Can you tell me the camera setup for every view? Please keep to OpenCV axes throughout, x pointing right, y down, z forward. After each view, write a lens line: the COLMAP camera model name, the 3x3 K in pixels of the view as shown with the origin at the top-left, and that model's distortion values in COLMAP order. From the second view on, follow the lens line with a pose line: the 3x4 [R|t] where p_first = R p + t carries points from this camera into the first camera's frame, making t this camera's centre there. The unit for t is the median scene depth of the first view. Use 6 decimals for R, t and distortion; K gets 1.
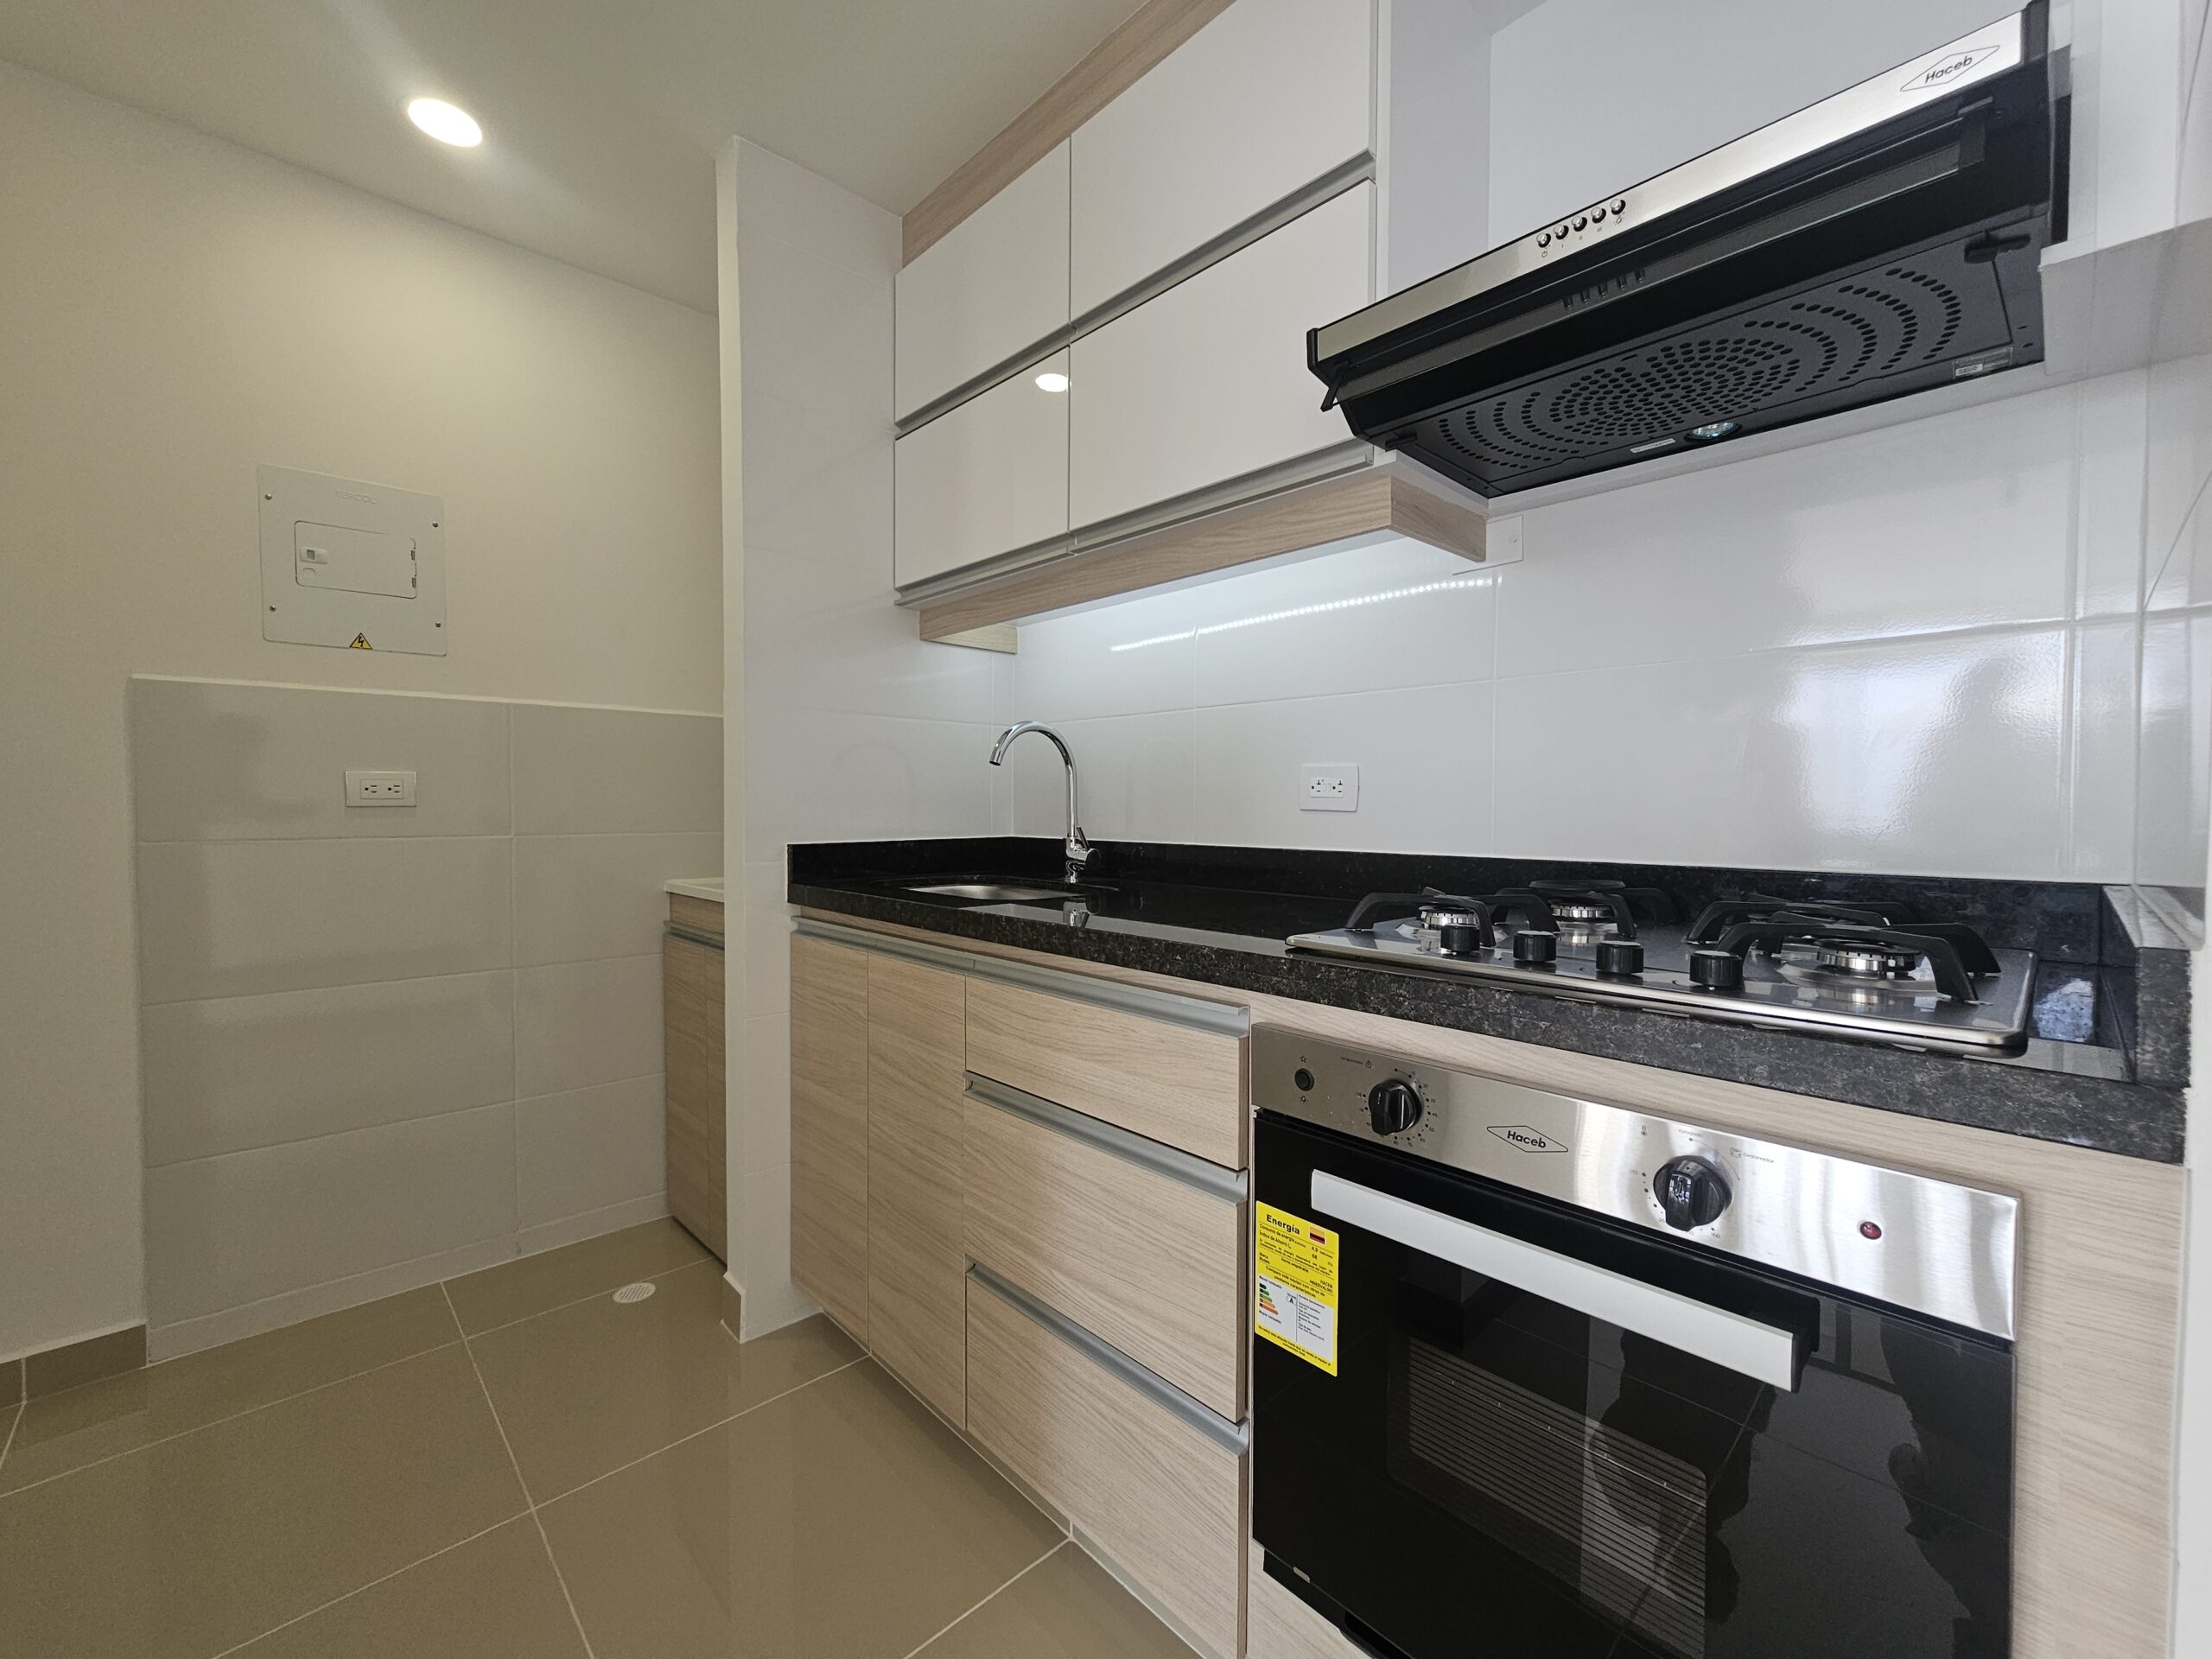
lens RADIAL K [[899.5, 0, 1101.5], [0, 899.5, 825.5], [0, 0, 1]] dist [0.000203, -0.000047]
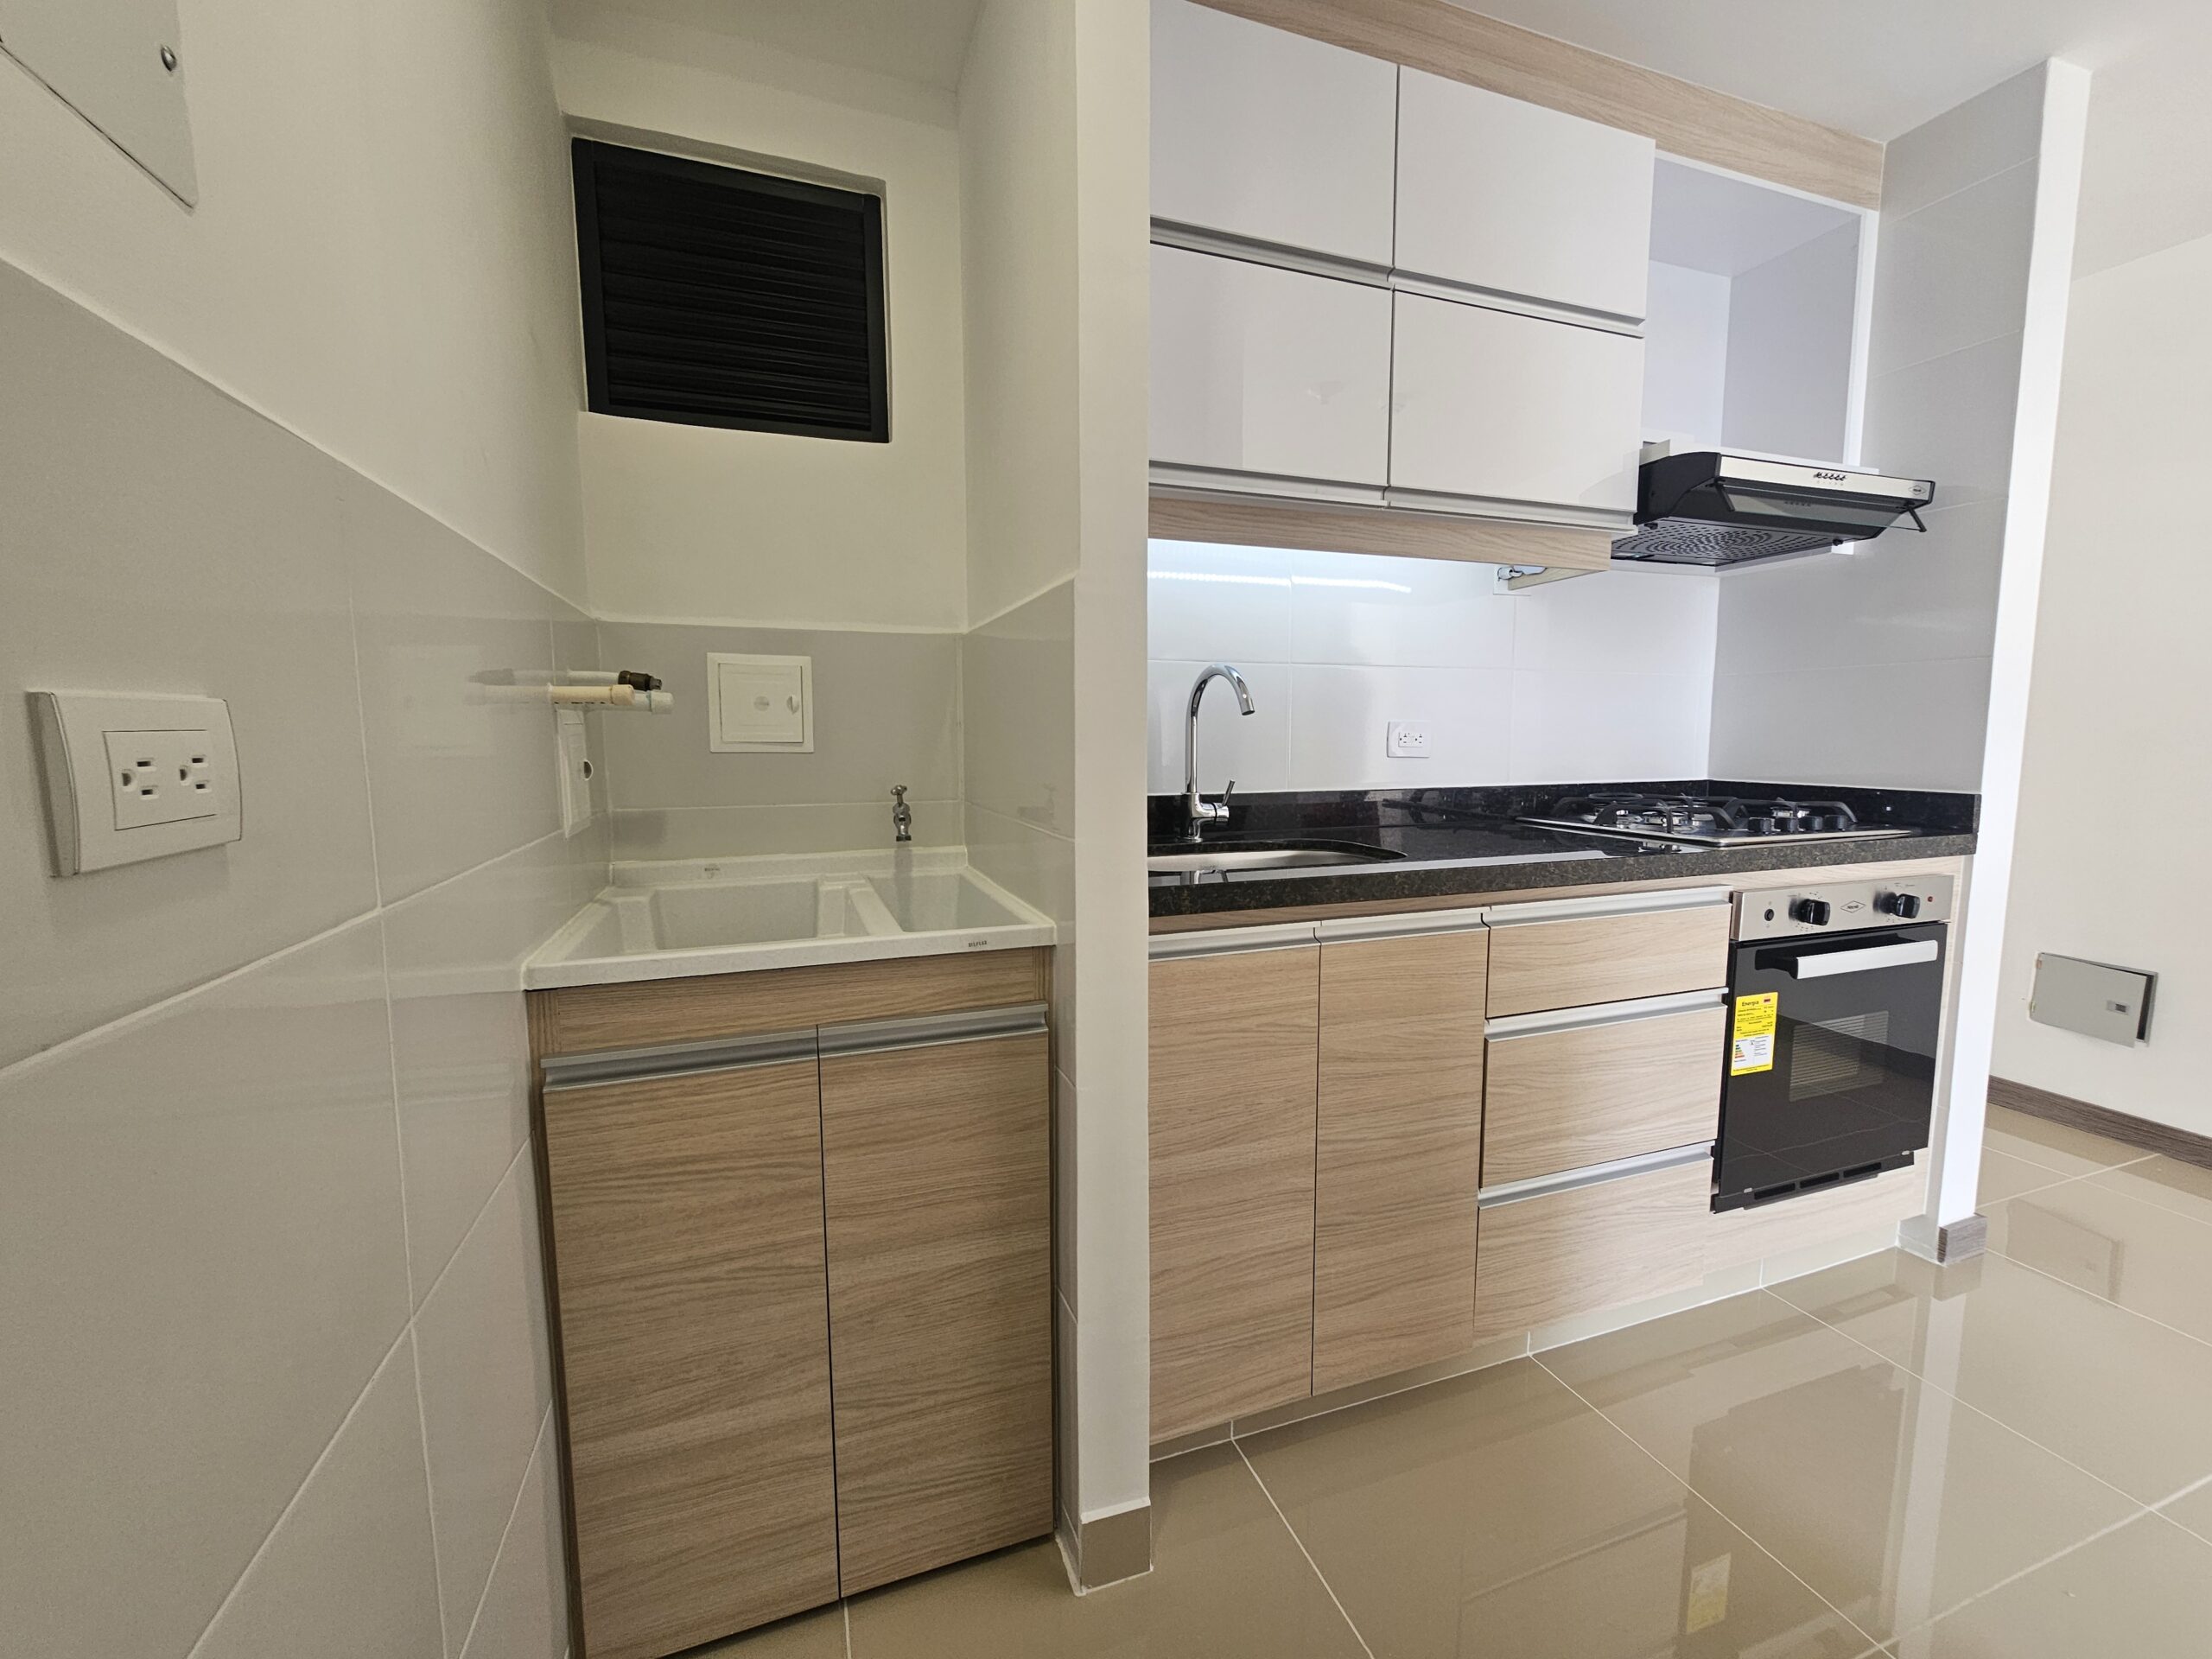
lens RADIAL K [[899.5, 0, 1103.4], [0, 899.5, 836.6], [0, 0, 1]] dist [0.000203, -0.000047]
pose [[0.401337, -0.101767, 0.910260, -1.397706], [0.024764, 0.994651, 0.100283, -0.056863], [-0.915596, -0.017705, 0.401710, 1.110999]]
